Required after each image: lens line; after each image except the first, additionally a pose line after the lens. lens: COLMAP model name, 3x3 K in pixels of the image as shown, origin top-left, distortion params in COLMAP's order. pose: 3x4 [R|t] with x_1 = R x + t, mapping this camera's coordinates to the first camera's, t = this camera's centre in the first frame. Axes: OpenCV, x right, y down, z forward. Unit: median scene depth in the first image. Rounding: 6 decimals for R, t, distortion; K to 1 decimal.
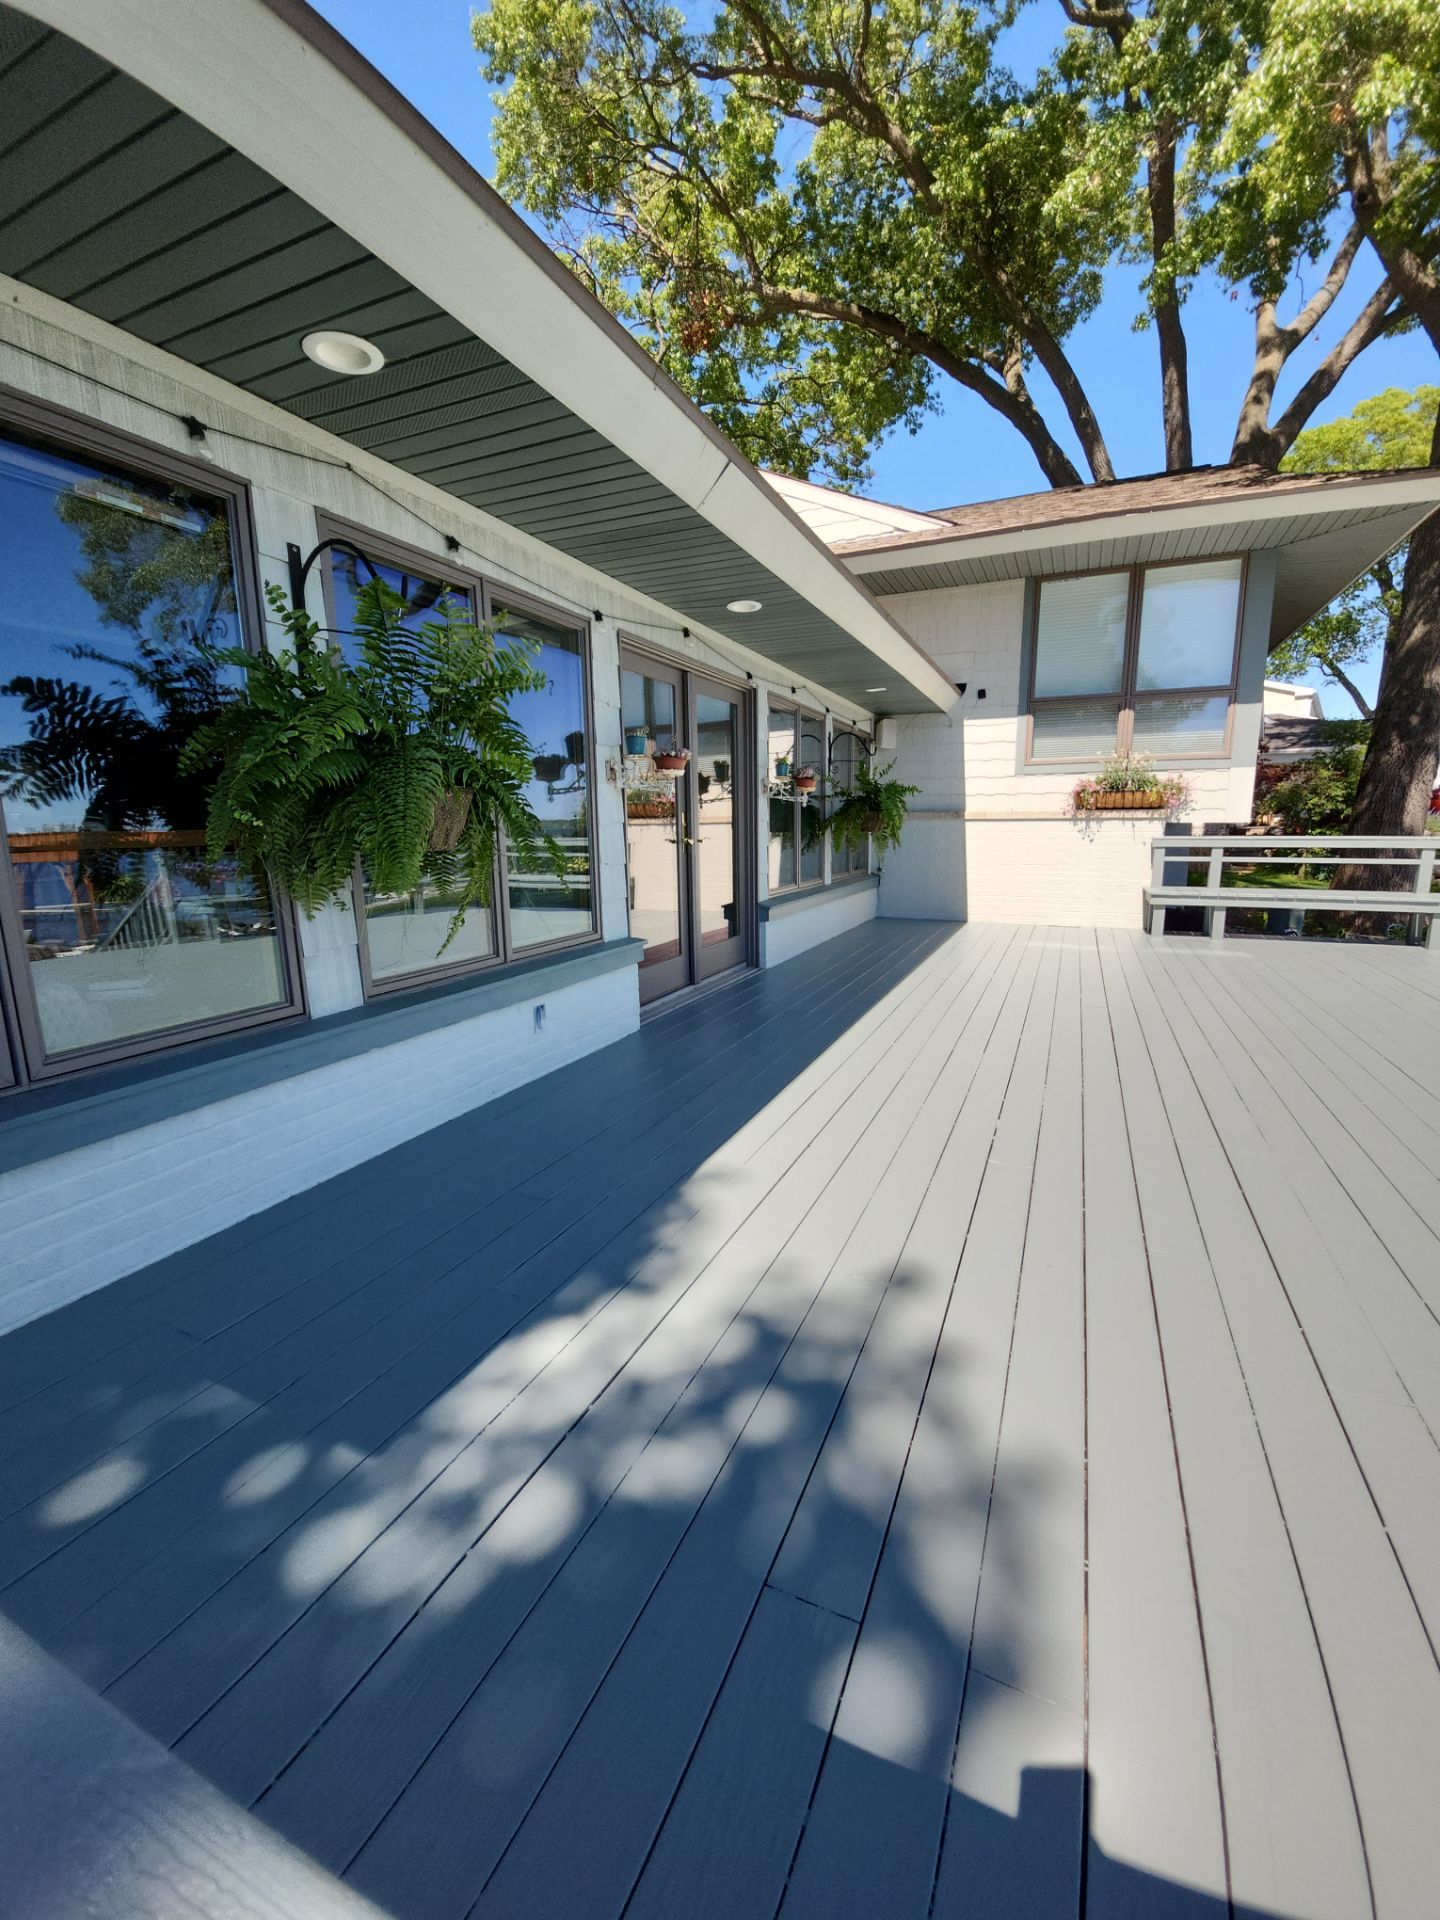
lens RADIAL K [[764.1, 0, 730.7], [0, 764.1, 964.1], [0, 0, 1]] dist [-0.000661, -0.009879]
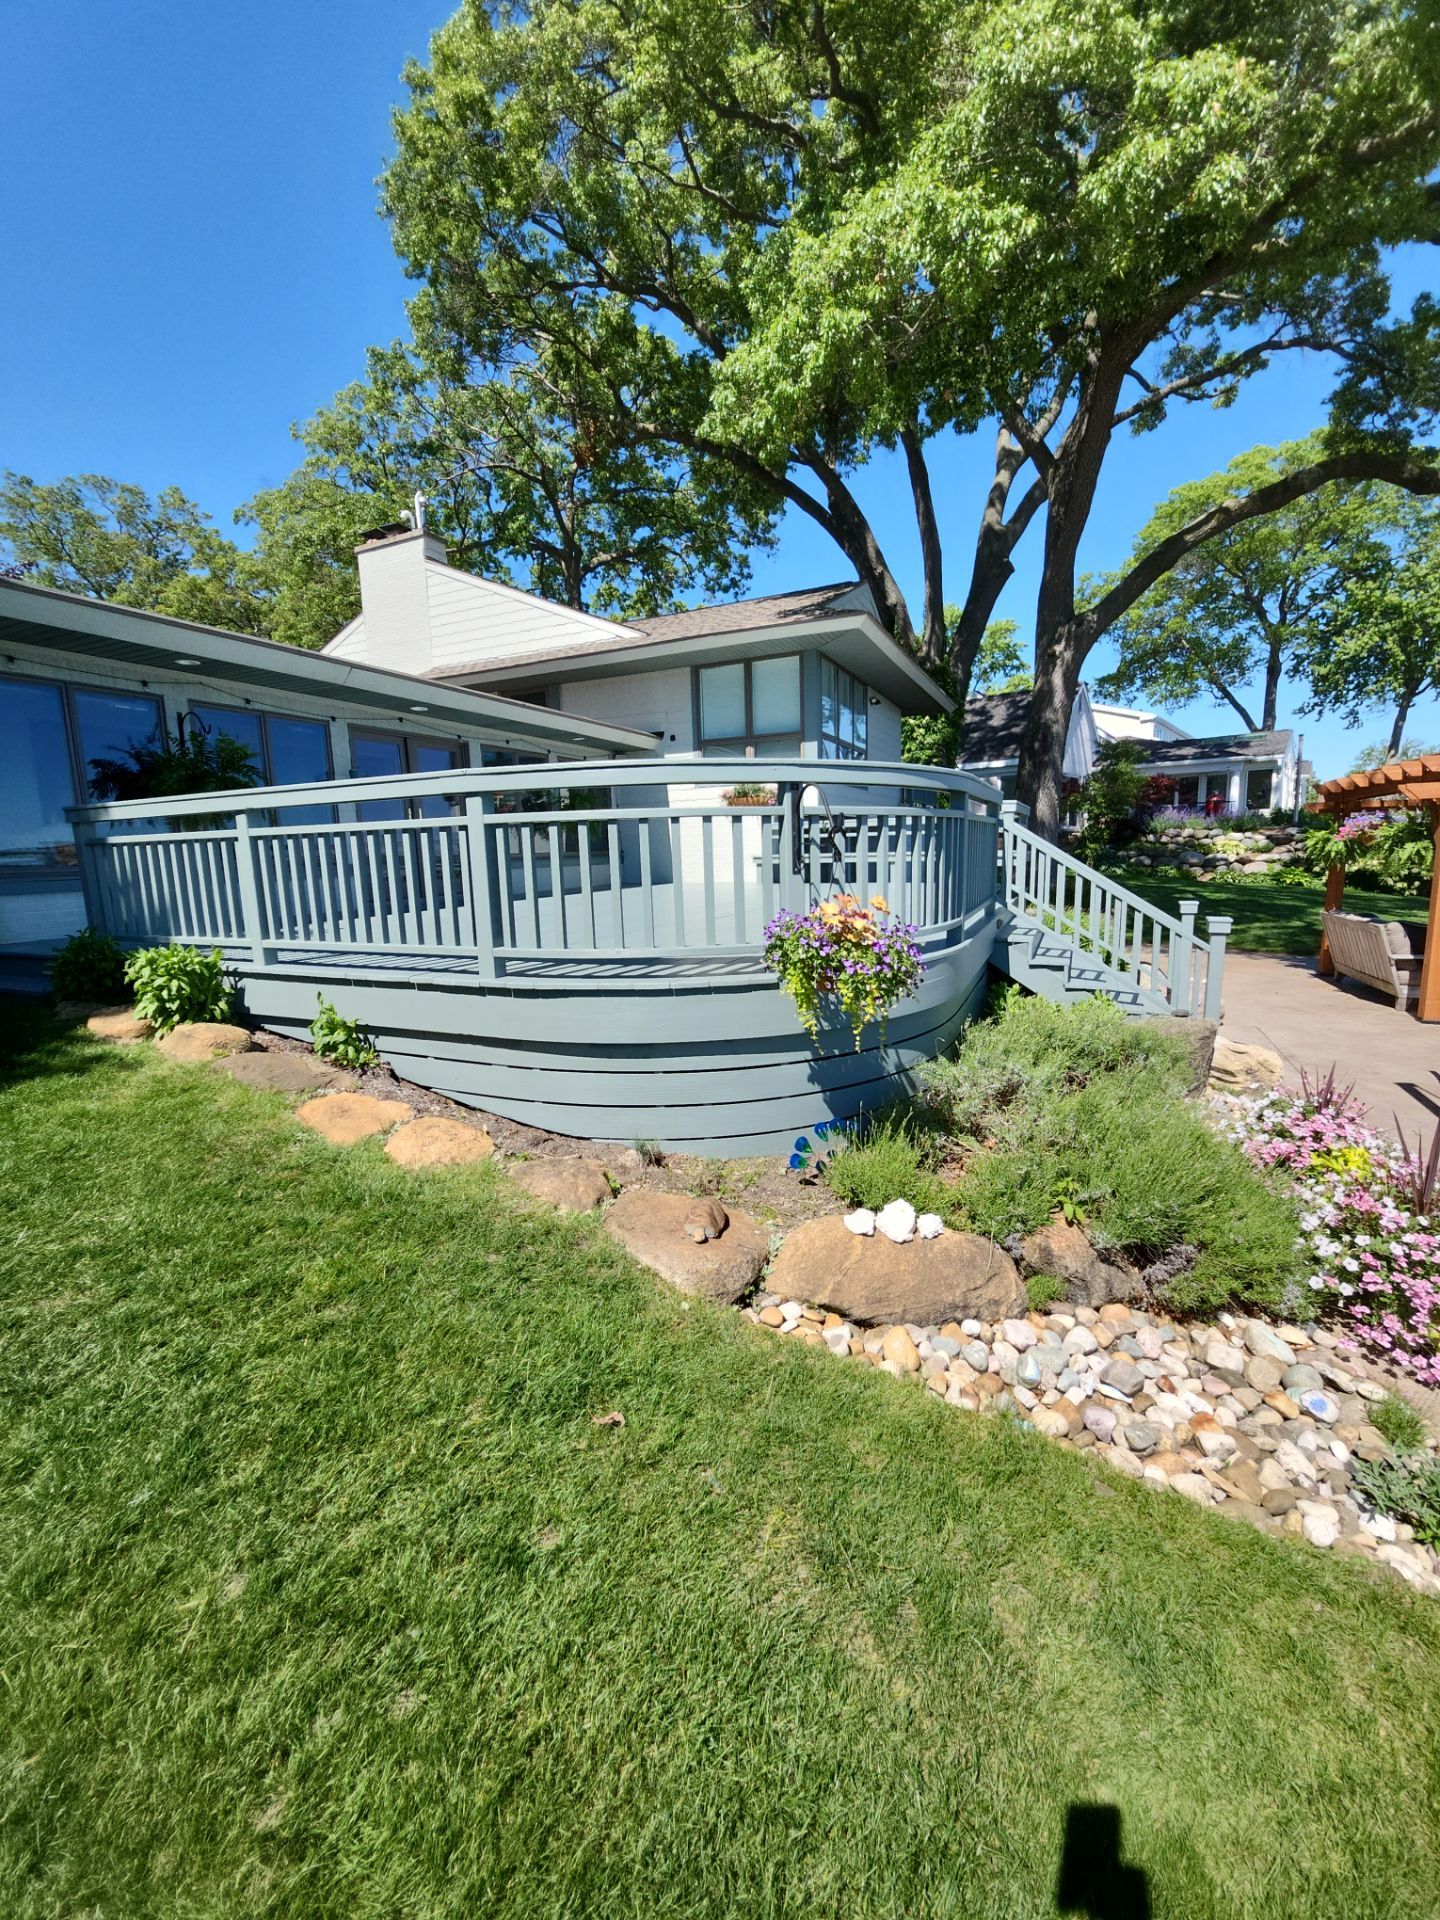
lens RADIAL K [[777.2, 0, 753.0], [0, 777.2, 961.6], [0, 0, 1]] dist [0.001301, 0.000025]
pose [[0.999822, -0.018628, -0.003024, 0.505937], [0.018489, 0.998991, -0.040922, 0.185170], [0.003784, 0.040859, 0.999158, -0.611760]]
